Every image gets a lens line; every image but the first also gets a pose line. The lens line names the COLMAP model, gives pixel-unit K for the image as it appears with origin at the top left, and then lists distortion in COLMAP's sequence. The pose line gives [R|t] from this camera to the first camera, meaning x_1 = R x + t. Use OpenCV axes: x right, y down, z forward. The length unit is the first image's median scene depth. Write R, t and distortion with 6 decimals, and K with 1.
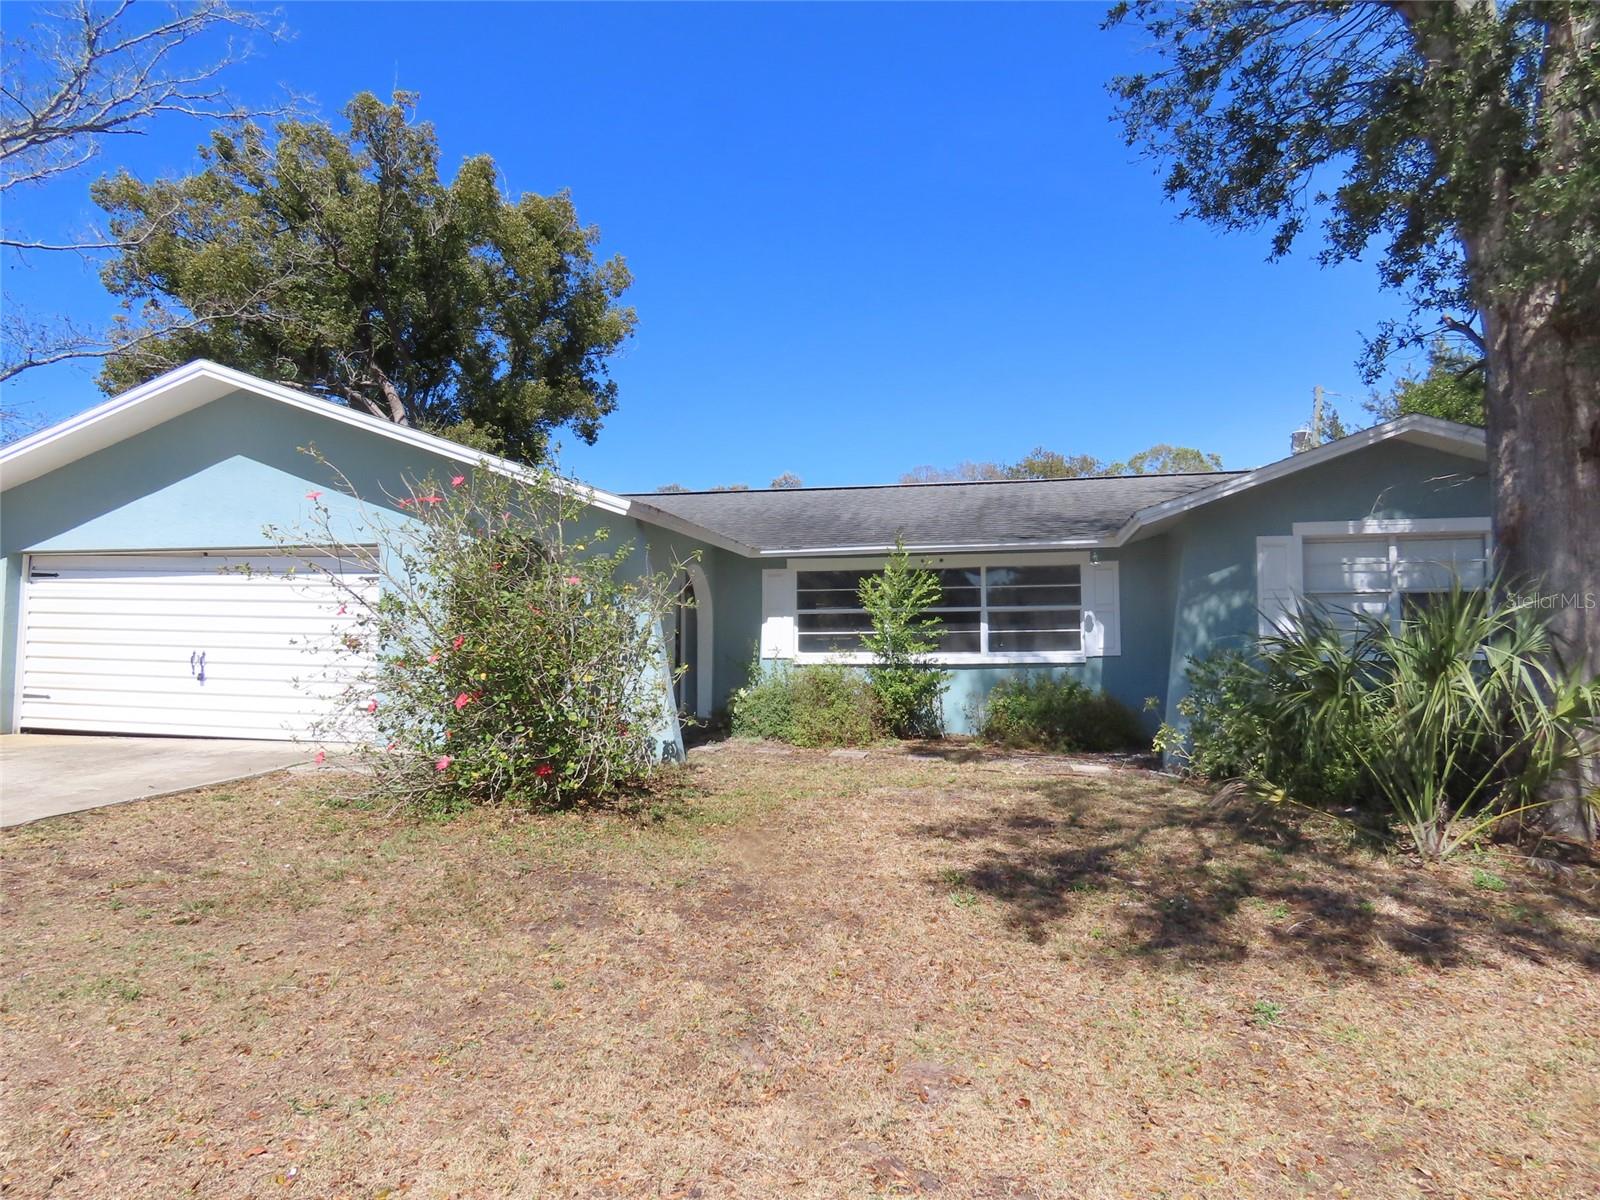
lens RADIAL K [[1002.1, 0, 800.0], [0, 1002.1, 600.0], [0, 0, 1]] dist [-0.008253, -0.000891]
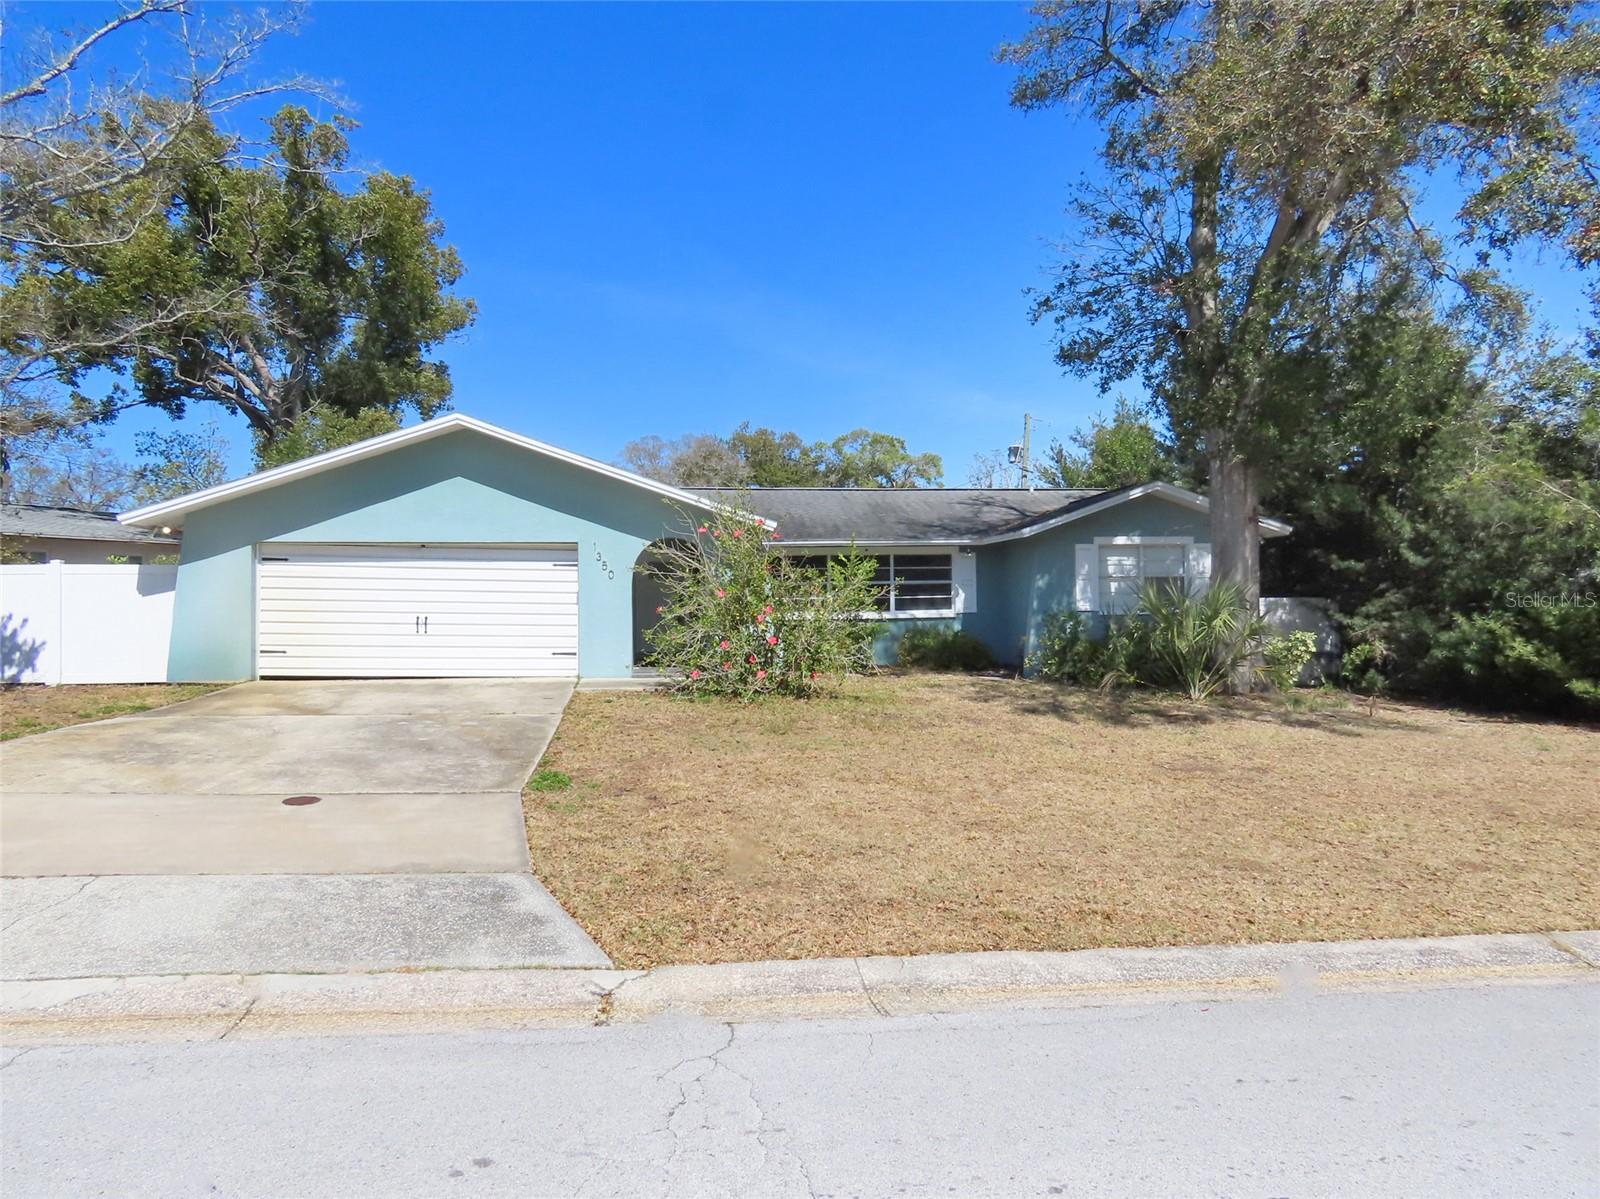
lens RADIAL K [[1002.1, 0, 800.0], [0, 1002.1, 599.5], [0, 0, 1]] dist [-0.008253, -0.000891]
pose [[0.943682, -0.005610, 0.330806, -0.465480], [-0.008493, 0.999116, 0.041174, -0.027428], [-0.330745, -0.041665, 0.942800, -0.400060]]
